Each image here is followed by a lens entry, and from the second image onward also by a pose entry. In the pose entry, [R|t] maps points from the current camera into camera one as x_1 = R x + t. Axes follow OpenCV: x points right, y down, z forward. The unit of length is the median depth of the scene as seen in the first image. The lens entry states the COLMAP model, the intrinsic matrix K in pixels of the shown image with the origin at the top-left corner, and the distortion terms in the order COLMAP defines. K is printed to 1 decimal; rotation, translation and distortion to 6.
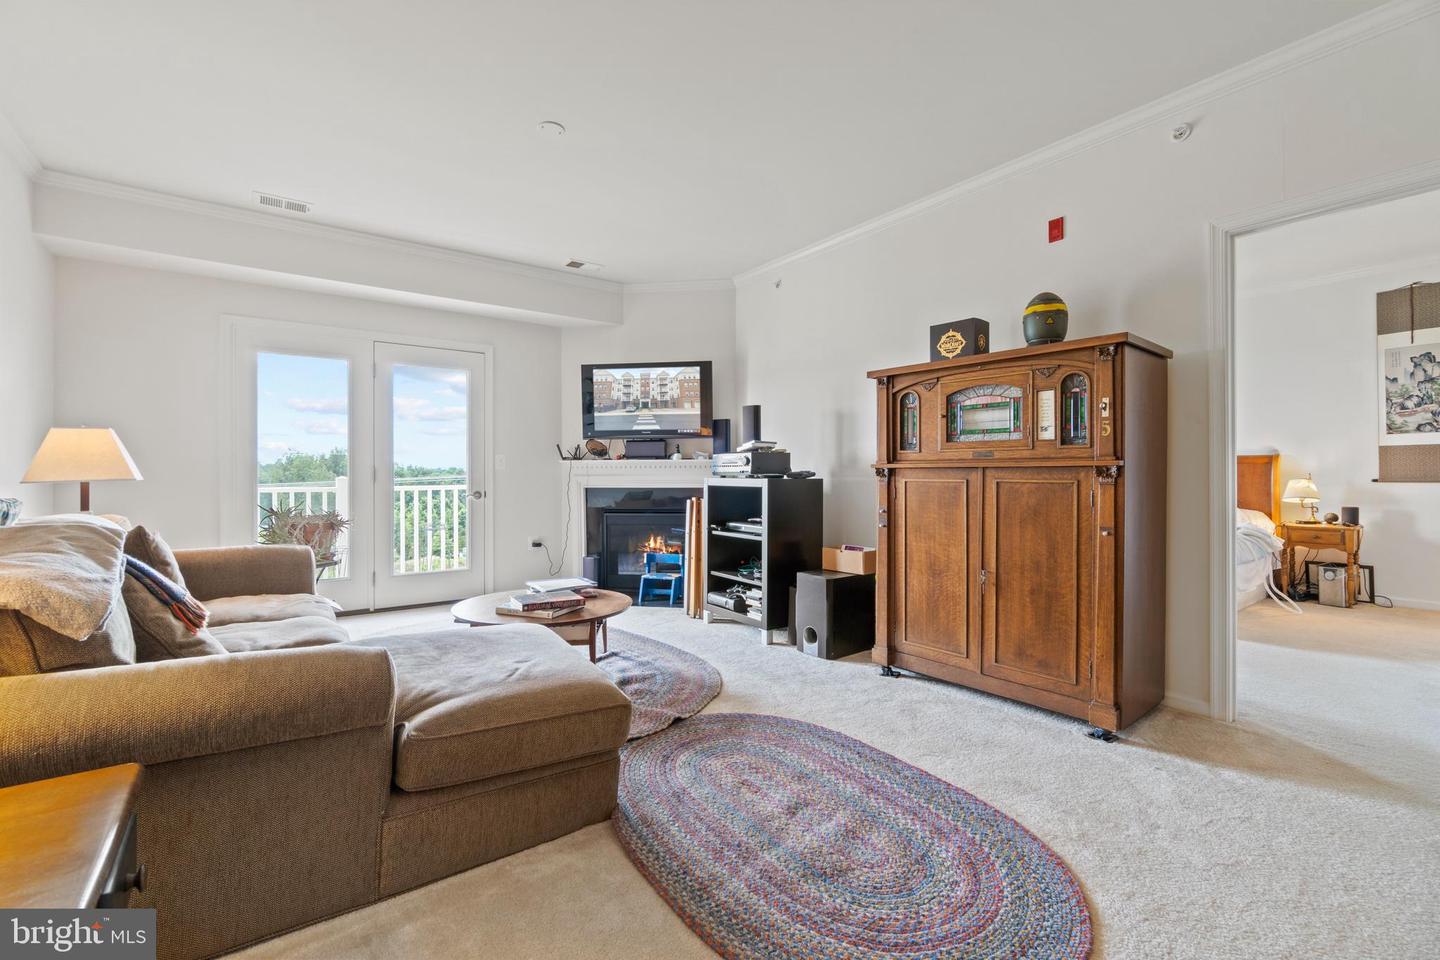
lens RADIAL K [[616.1, 0, 711.5], [0, 616.1, 474.2], [0, 0, 1]] dist [-0.002000, -0.000177]
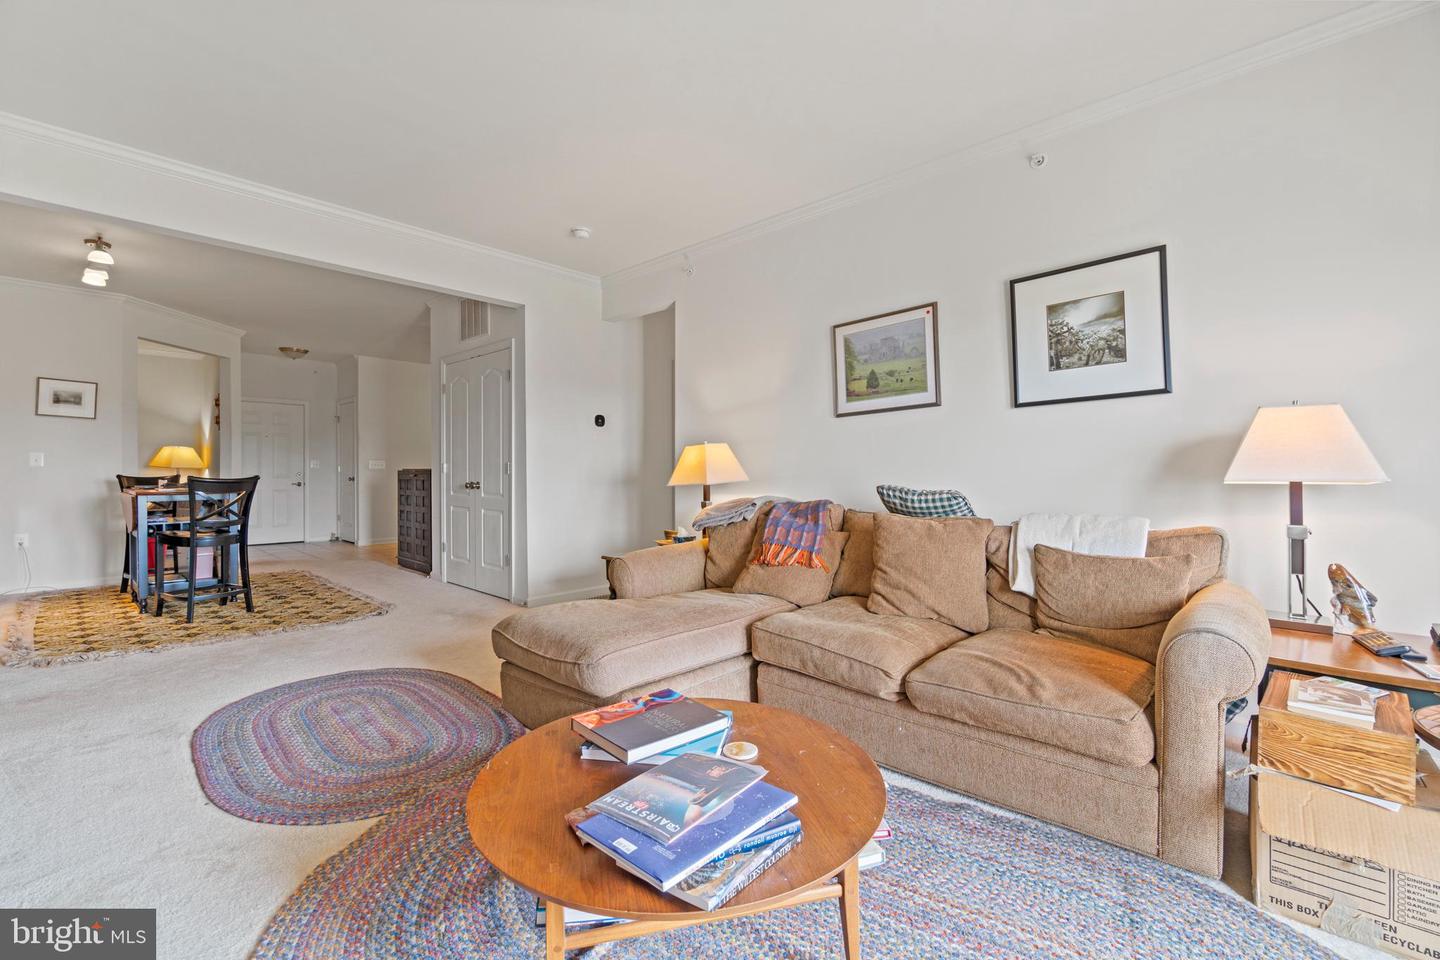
lens RADIAL K [[607.2, 0, 720.7], [0, 607.2, 475.8], [0, 0, 1]] dist [-0.001678, -0.000215]
pose [[-0.980035, 0.004225, -0.198779, -0.206628], [0.002748, 0.999967, 0.007709, -0.003705], [0.198805, 0.007009, -0.980014, 1.371967]]
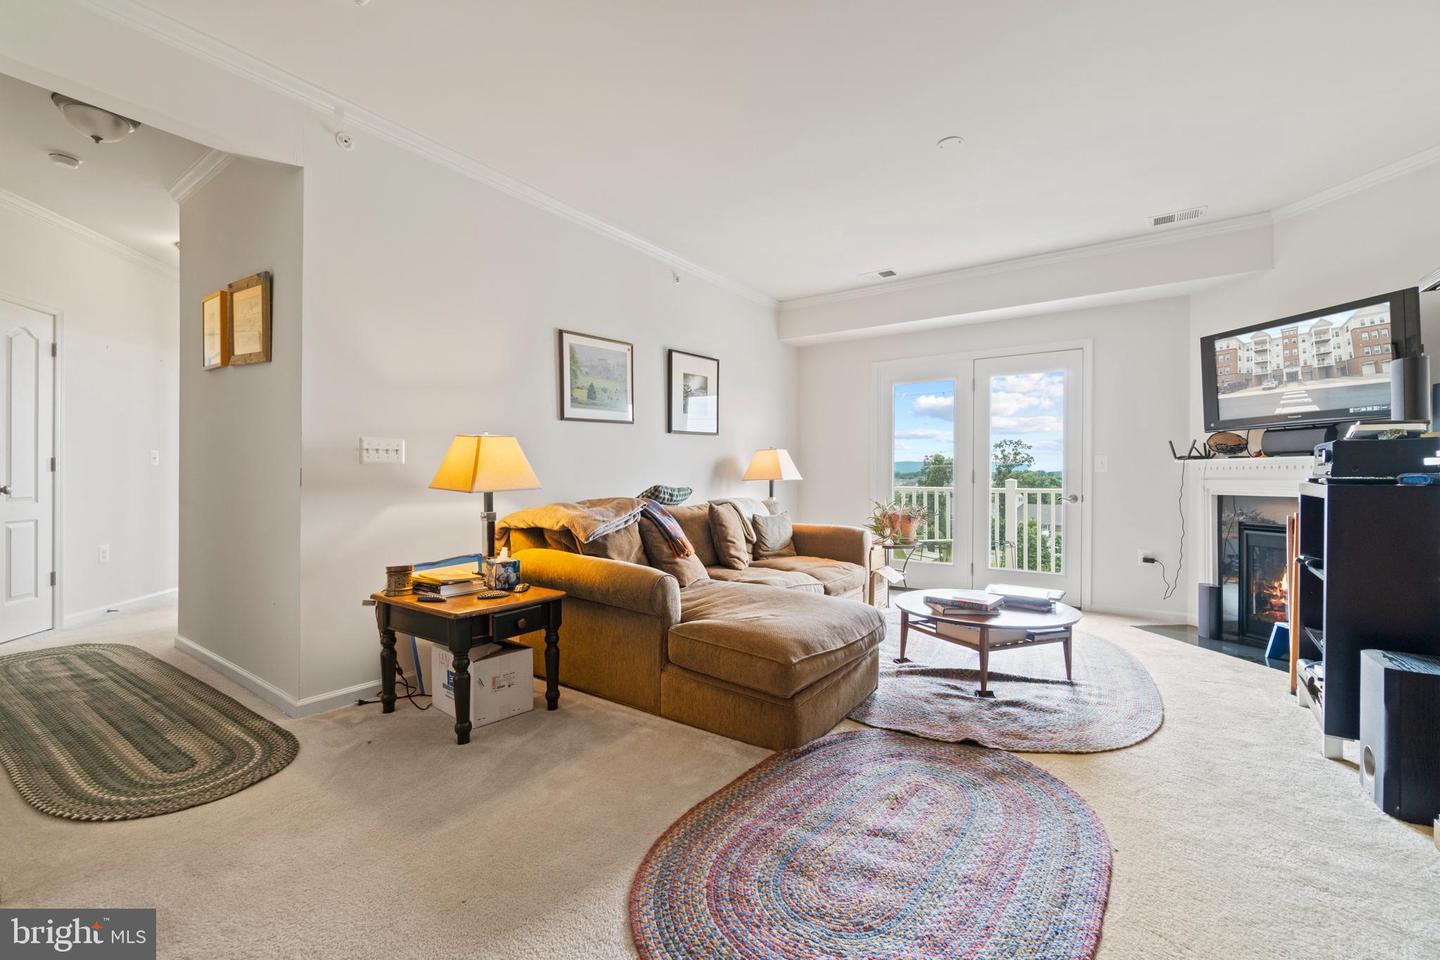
lens RADIAL K [[616.1, 0, 711.5], [0, 616.1, 474.2], [0, 0, 1]] dist [-0.002000, -0.000177]
pose [[0.315939, -0.001367, -0.948779, 0.523514], [-0.003513, 0.999990, -0.002611, 0.001153], [0.948773, 0.004158, 0.315931, 0.254906]]
